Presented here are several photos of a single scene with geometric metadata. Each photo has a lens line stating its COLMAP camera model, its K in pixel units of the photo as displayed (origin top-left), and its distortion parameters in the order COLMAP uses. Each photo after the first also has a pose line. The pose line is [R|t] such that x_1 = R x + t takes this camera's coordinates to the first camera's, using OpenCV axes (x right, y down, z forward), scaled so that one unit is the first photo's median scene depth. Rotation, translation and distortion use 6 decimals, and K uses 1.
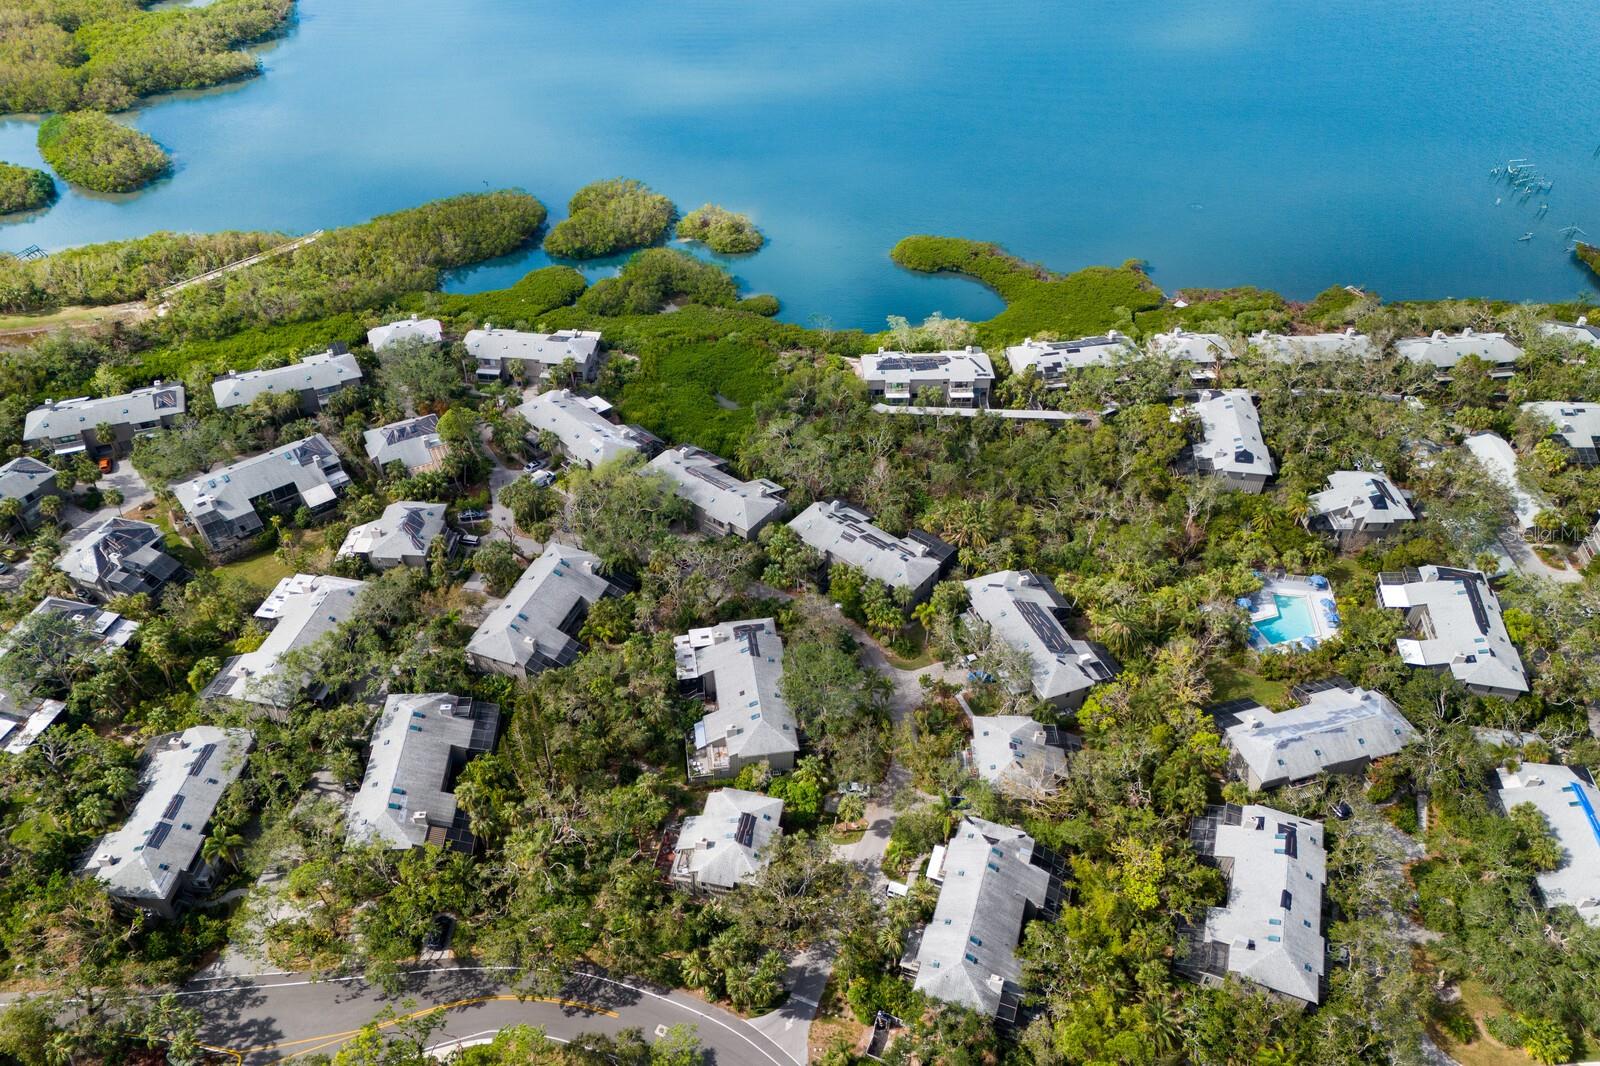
lens RADIAL K [[1167.5, 0, 798.7], [0, 1167.5, 533.5], [0, 0, 1]] dist [0.056077, -0.028866]
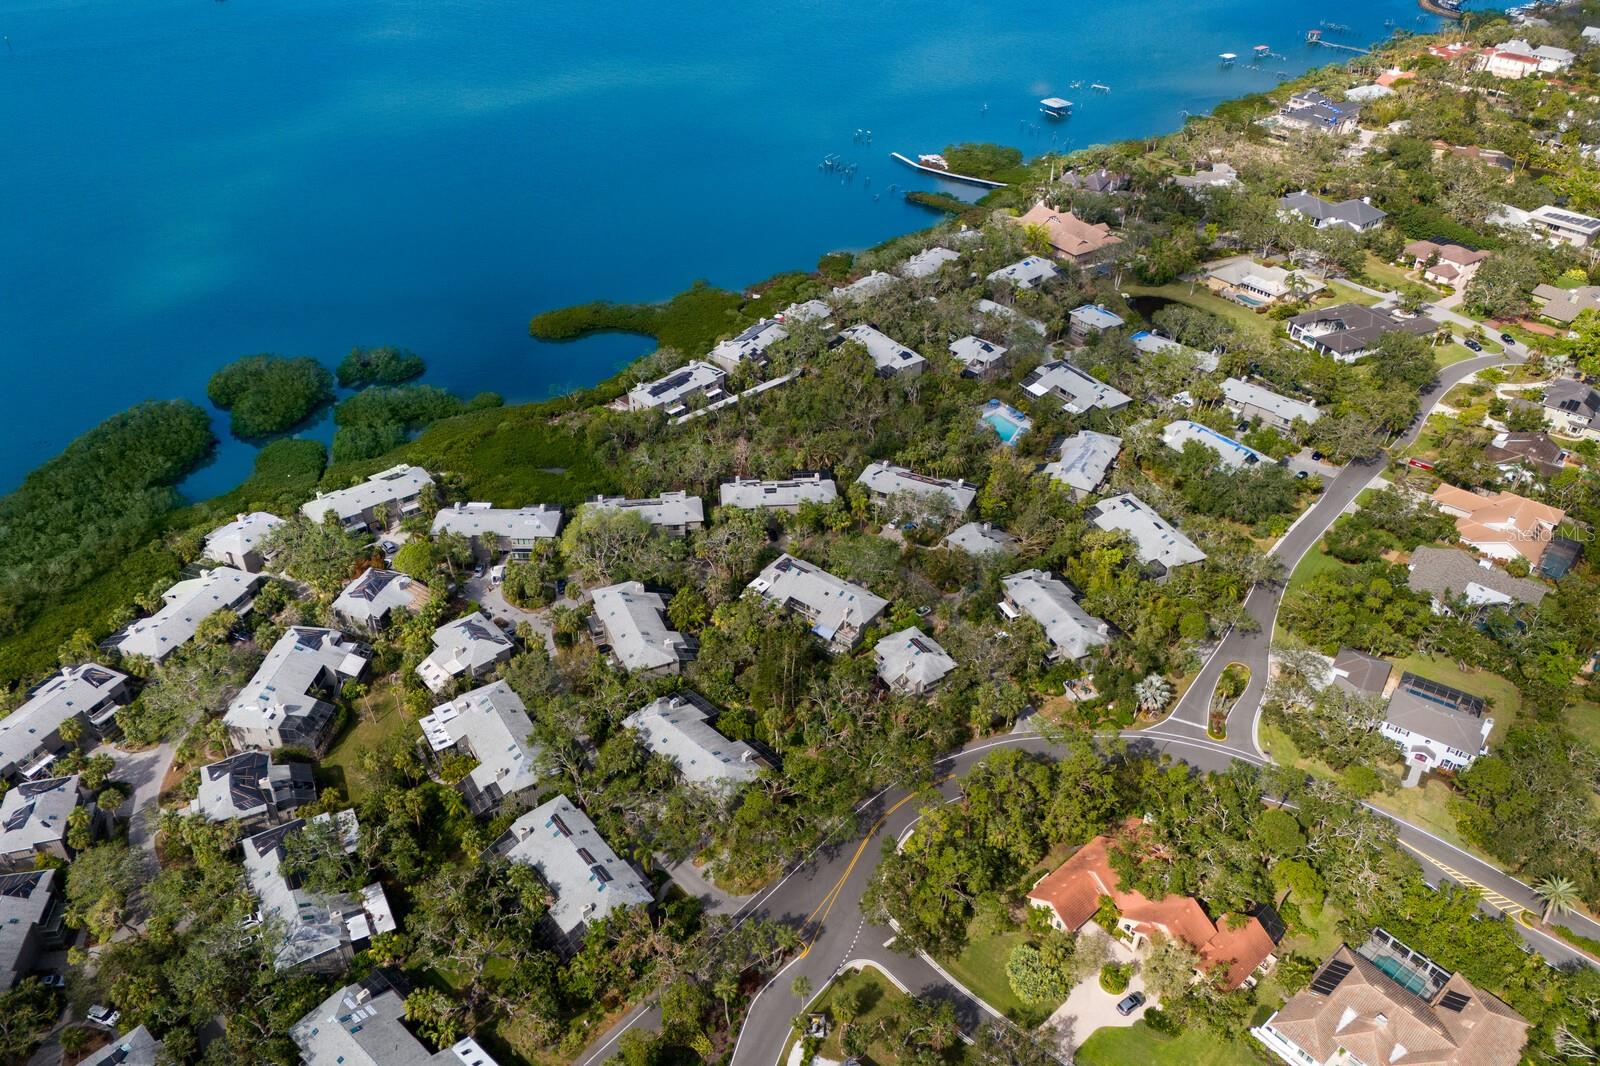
lens RADIAL K [[1167.5, 0, 804.0], [0, 1167.5, 538.0], [0, 0, 1]] dist [0.056077, -0.028866]
pose [[0.713031, -0.410597, 0.568328, -0.720630], [0.453479, 0.888287, 0.072816, -0.028737], [-0.534737, 0.205805, 0.819573, -0.104552]]
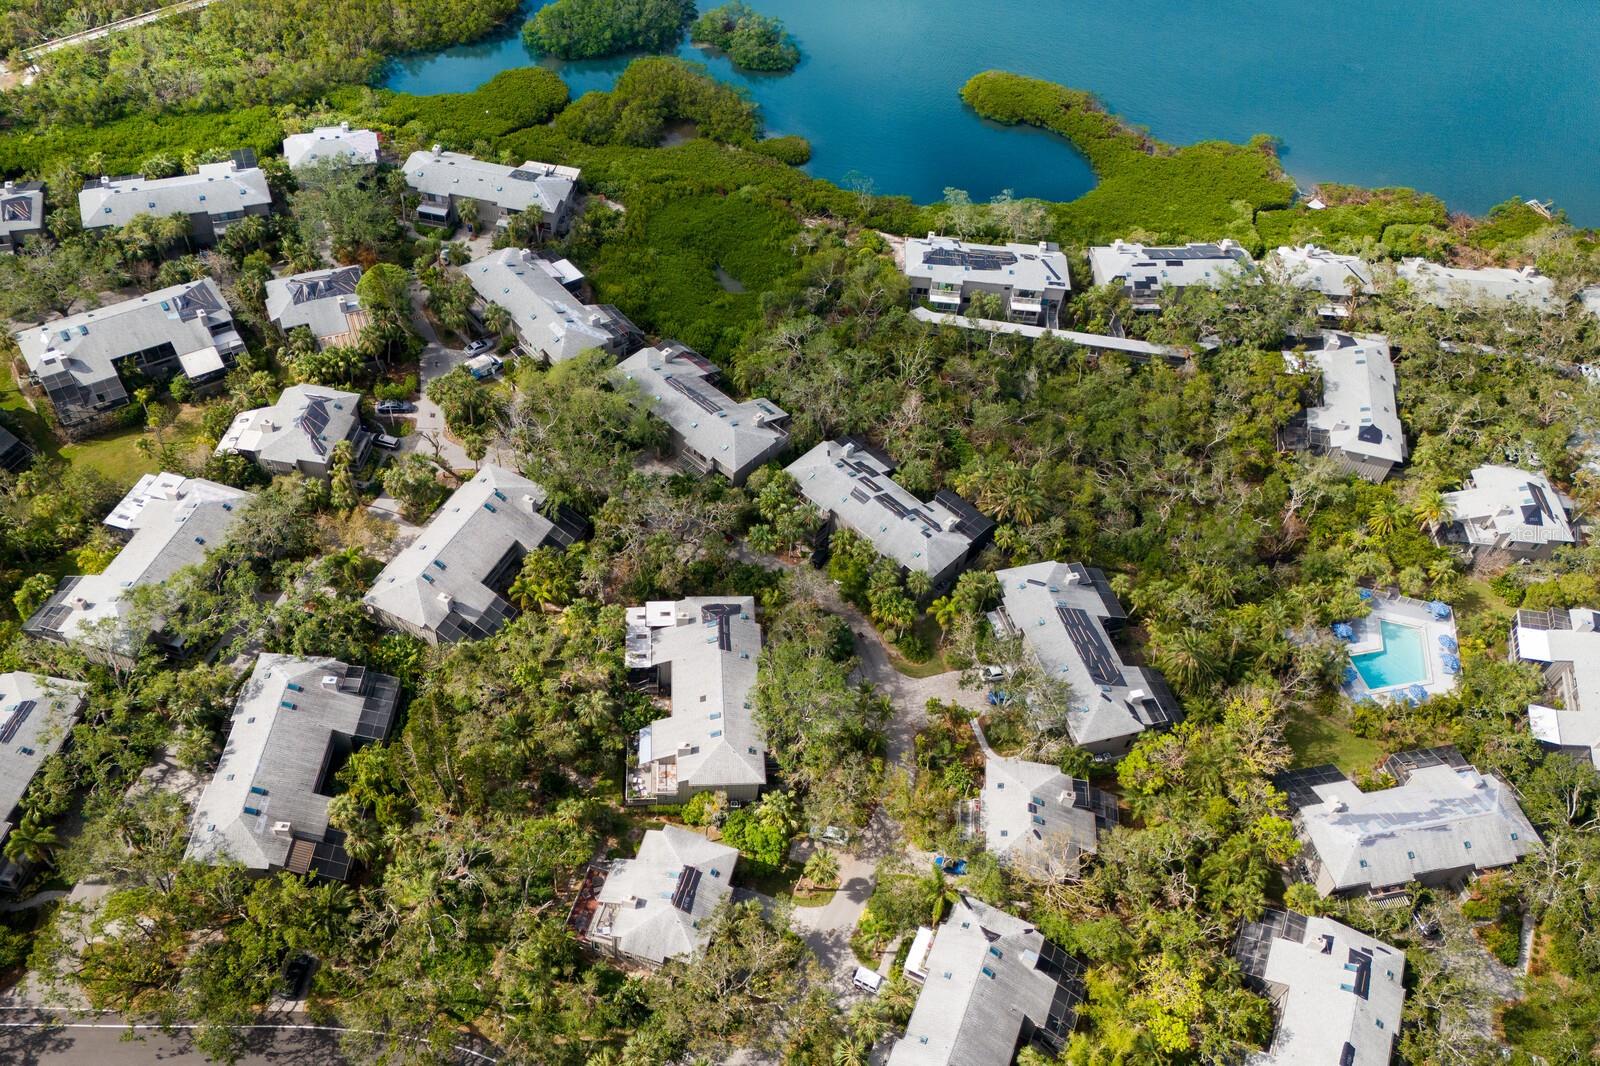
lens RADIAL K [[1314.3, 0, 800.0], [0, 1314.3, 531.5], [0, 0, 1]] dist [0.051699, -0.020245]
pose [[0.994304, 0.106583, 0.000806, 0.003976], [-0.105586, 0.983915, 0.144095, -0.098518], [0.014565, -0.143359, 0.989564, 0.114845]]
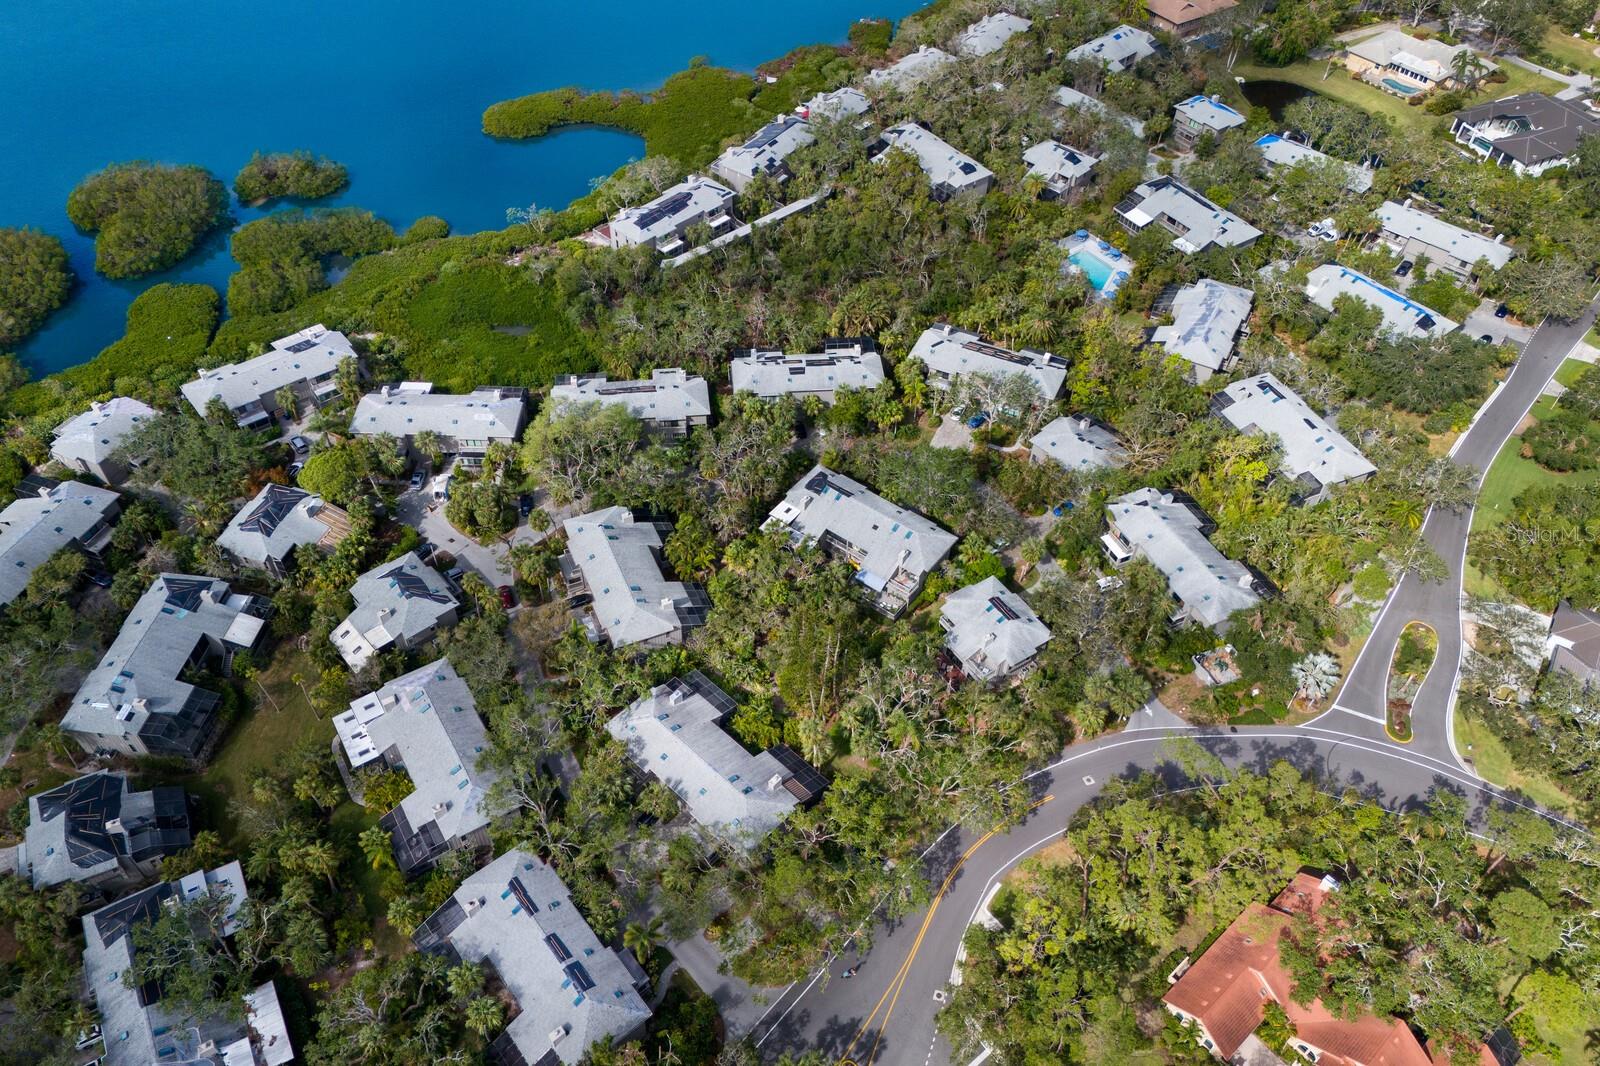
lens RADIAL K [[1167.5, 0, 799.3], [0, 1167.5, 536.1], [0, 0, 1]] dist [0.056077, -0.028866]
pose [[0.717720, -0.507282, 0.477015, -0.522185], [0.448333, 0.860805, 0.240858, -0.118123], [-0.532799, 0.040993, 0.845248, 0.147065]]
